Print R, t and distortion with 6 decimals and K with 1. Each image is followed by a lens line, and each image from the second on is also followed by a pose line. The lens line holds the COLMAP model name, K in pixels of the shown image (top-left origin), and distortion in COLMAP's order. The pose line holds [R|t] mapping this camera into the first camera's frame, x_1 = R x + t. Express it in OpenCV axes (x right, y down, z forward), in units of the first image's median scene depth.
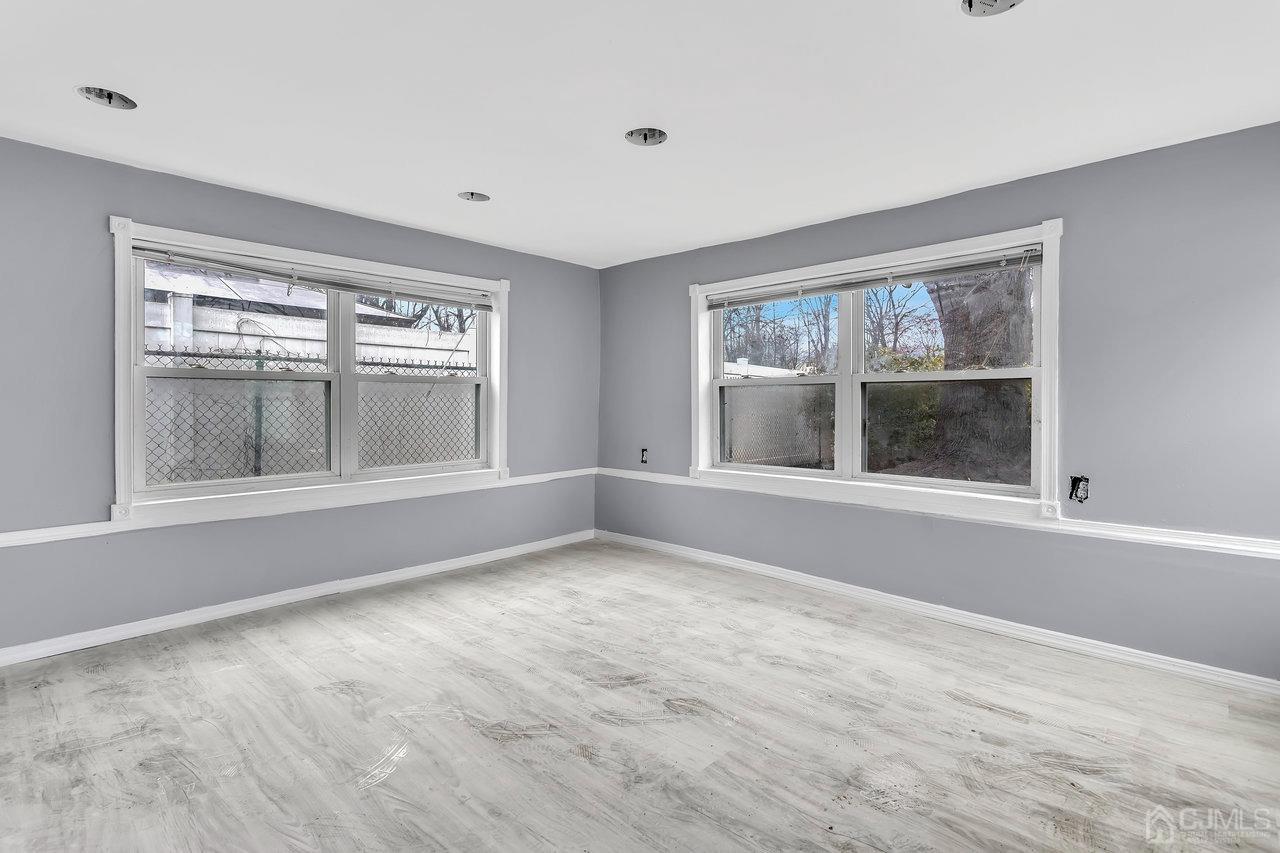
lens RADIAL K [[621.4, 0, 631.9], [0, 621.4, 425.4], [0, 0, 1]] dist [-0.000257, 0.000549]
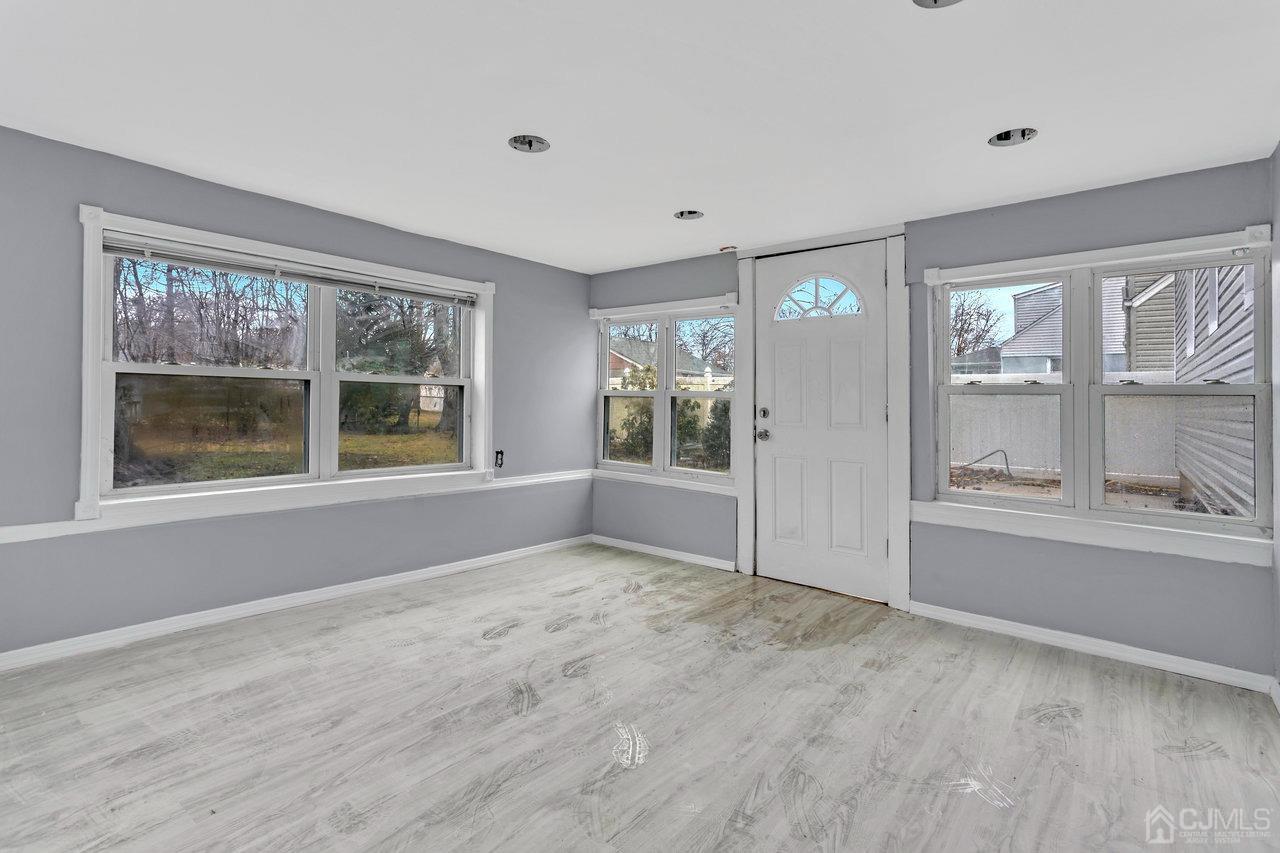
lens RADIAL K [[608.3, 0, 638.8], [0, 608.3, 417.5], [0, 0, 1]] dist [0.002990, 0.001002]
pose [[-0.085706, -0.024578, 0.996017, -0.832932], [0.016095, 0.999531, 0.026050, -0.036195], [-0.996190, 0.018264, -0.085270, 0.775864]]
